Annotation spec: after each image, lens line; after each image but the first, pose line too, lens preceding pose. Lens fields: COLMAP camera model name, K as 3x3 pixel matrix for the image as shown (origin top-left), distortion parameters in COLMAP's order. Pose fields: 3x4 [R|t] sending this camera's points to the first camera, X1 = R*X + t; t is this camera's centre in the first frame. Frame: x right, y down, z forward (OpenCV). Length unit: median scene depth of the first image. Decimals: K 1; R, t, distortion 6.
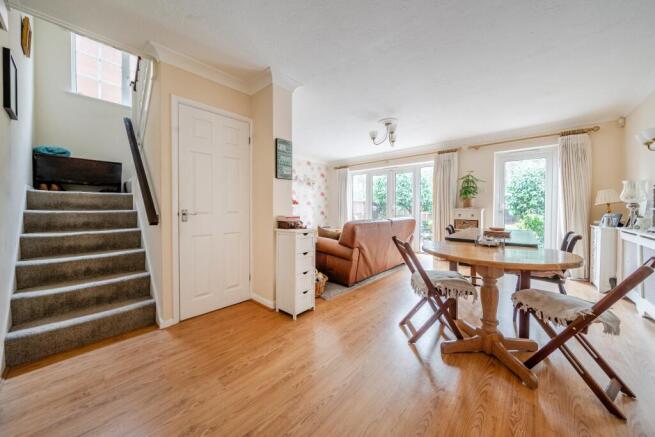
lens RADIAL K [[229.3, 0, 327.2], [0, 229.3, 212.7], [0, 0, 1]] dist [0.000266, 0.000001]
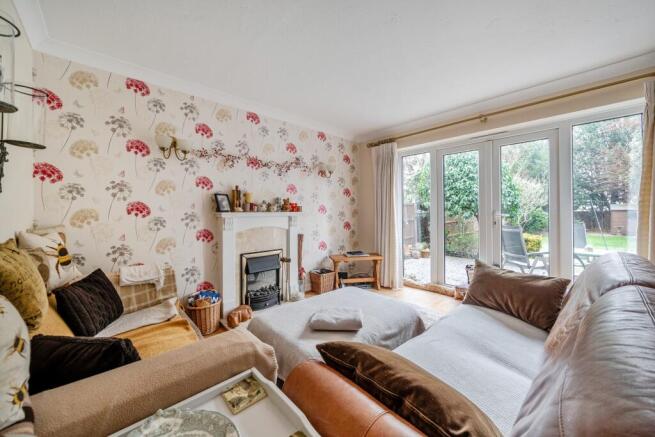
lens RADIAL K [[252.5, 0, 324.1], [0, 252.5, 214.1], [0, 0, 1]] dist [-0.000392, 0.000045]
pose [[0.995244, -0.008694, -0.097027, -0.017921], [0.007422, 0.999882, -0.013460, -0.020346], [0.097132, 0.012676, 0.995191, 0.396648]]
